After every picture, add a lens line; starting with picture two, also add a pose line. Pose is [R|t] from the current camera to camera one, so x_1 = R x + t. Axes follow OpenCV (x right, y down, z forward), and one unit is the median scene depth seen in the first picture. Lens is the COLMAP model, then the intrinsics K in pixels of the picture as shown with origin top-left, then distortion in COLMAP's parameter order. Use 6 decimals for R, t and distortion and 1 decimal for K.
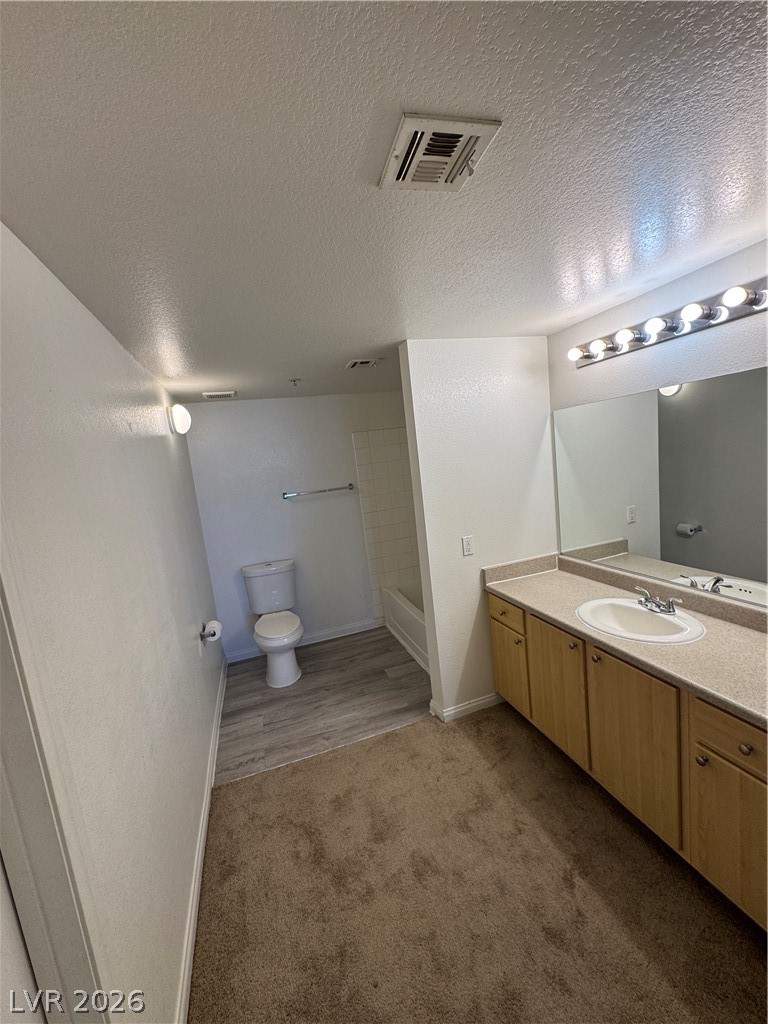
lens RADIAL K [[409.1, 0, 386.5], [0, 409.1, 512.6], [0, 0, 1]] dist [-0.002544, 0.000540]
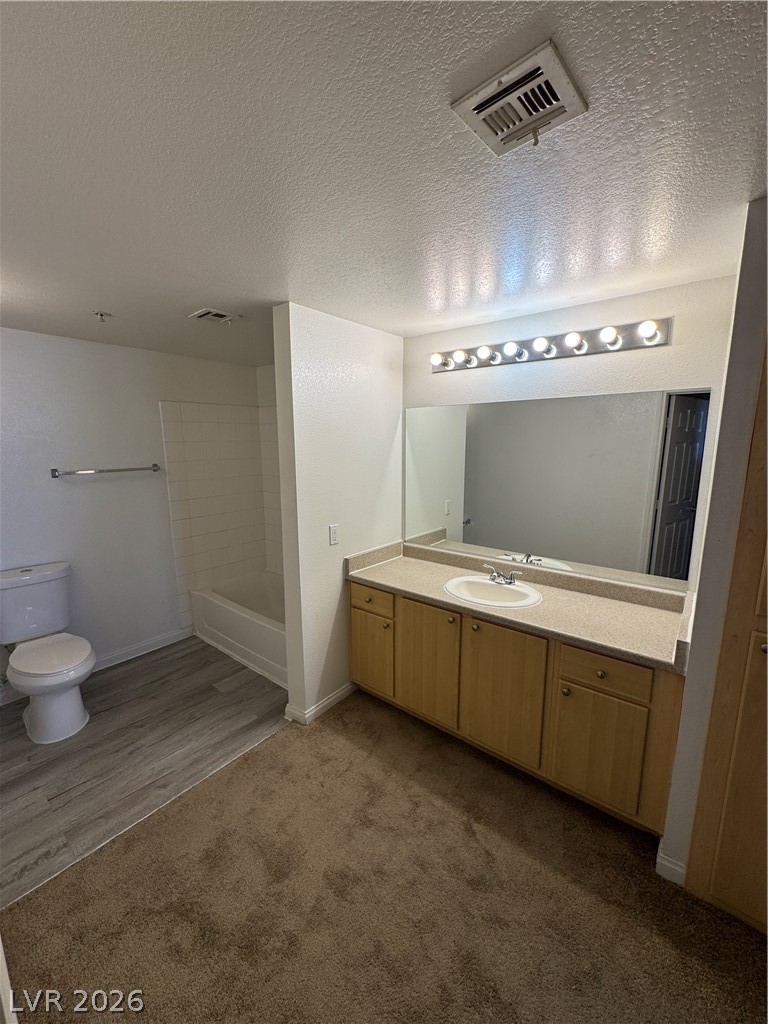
lens RADIAL K [[409.1, 0, 386.1], [0, 409.1, 512.2], [0, 0, 1]] dist [-0.002544, 0.000540]
pose [[0.838833, 0.014120, 0.544206, -0.244743], [-0.015606, 0.999876, -0.001889, 0.030982], [-0.544166, -0.006908, 0.838949, 0.137290]]
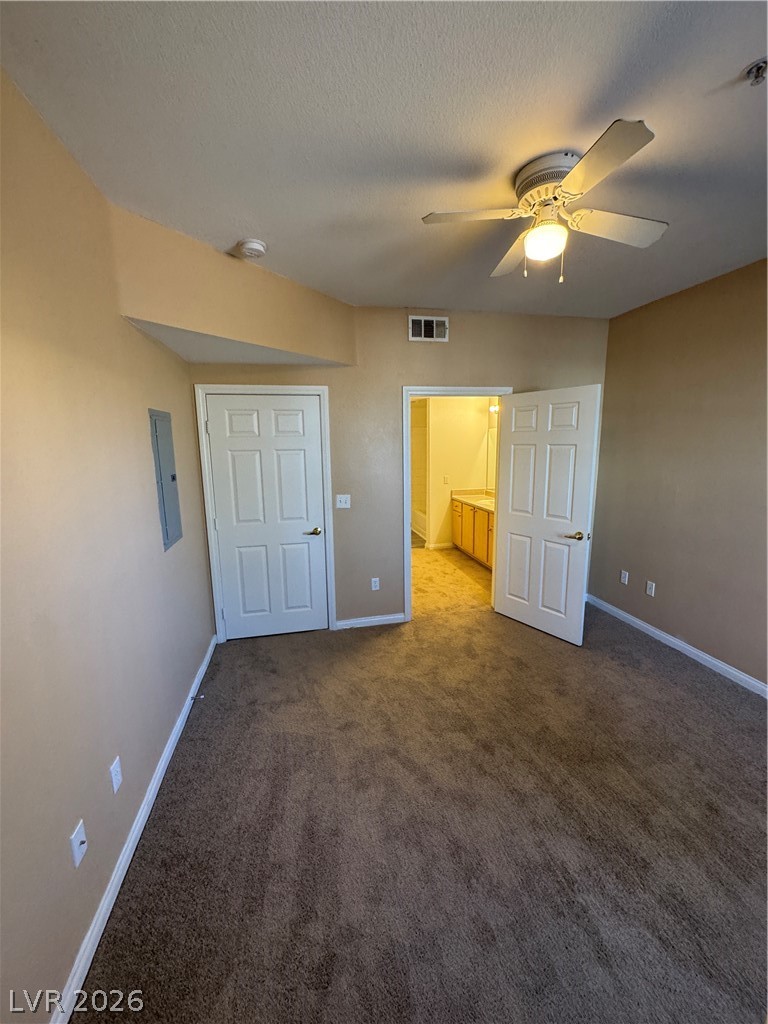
lens RADIAL K [[409.1, 0, 380.1], [0, 409.1, 512.2], [0, 0, 1]] dist [-0.002544, 0.000540]
pose [[0.988333, 0.108389, -0.106999, 0.096533], [-0.104198, 0.993582, 0.044025, 0.231534], [0.111084, -0.032362, 0.993284, -1.689628]]
